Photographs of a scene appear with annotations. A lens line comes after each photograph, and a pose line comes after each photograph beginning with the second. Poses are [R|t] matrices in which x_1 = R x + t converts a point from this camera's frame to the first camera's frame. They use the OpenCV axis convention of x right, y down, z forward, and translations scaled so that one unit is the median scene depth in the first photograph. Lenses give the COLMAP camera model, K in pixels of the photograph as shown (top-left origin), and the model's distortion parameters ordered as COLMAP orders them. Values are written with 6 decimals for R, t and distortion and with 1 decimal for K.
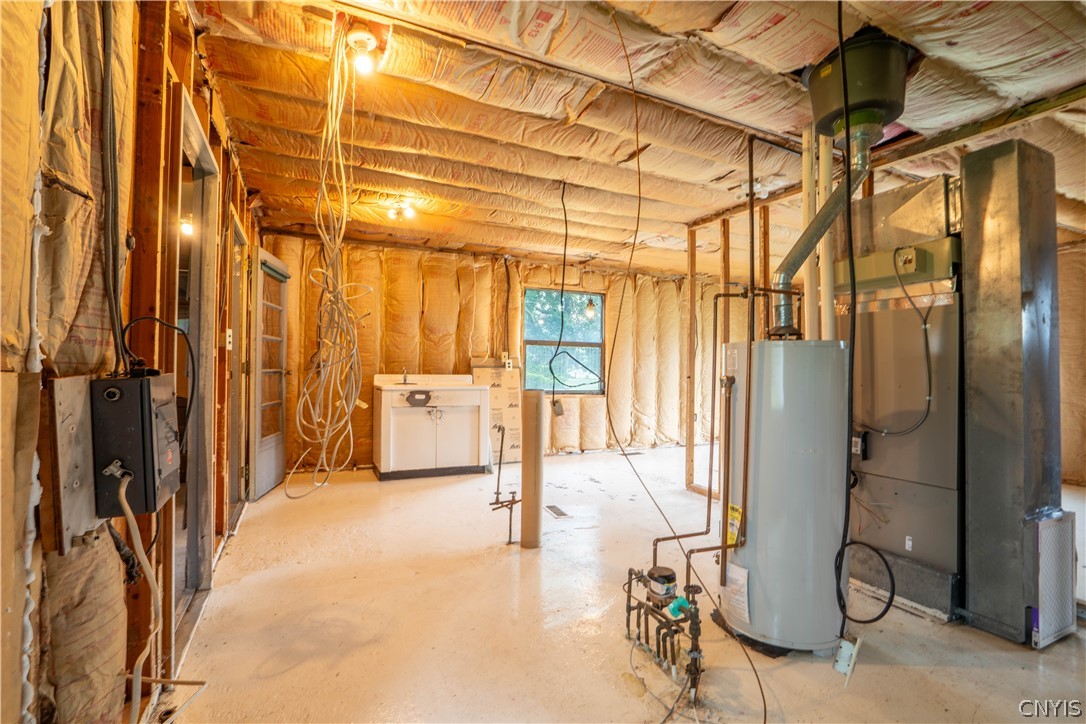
lens RADIAL K [[503.1, 0, 542.6], [0, 503.1, 363.2], [0, 0, 1]] dist [-0.000493, -0.000030]
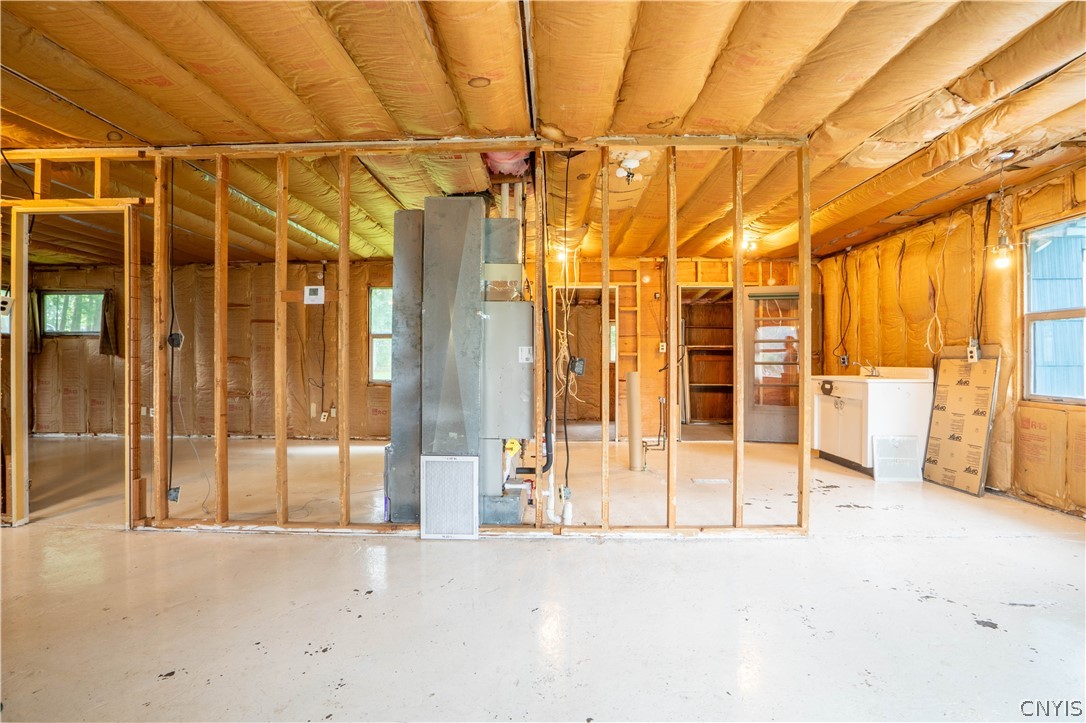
lens RADIAL K [[503.1, 0, 541.3], [0, 503.1, 360.9], [0, 0, 1]] dist [-0.000493, -0.000030]
pose [[-0.460647, -0.007002, -0.887556, 1.014468], [0.006270, 0.999918, -0.011143, 0.019753], [0.887561, -0.010698, -0.460566, 0.947661]]
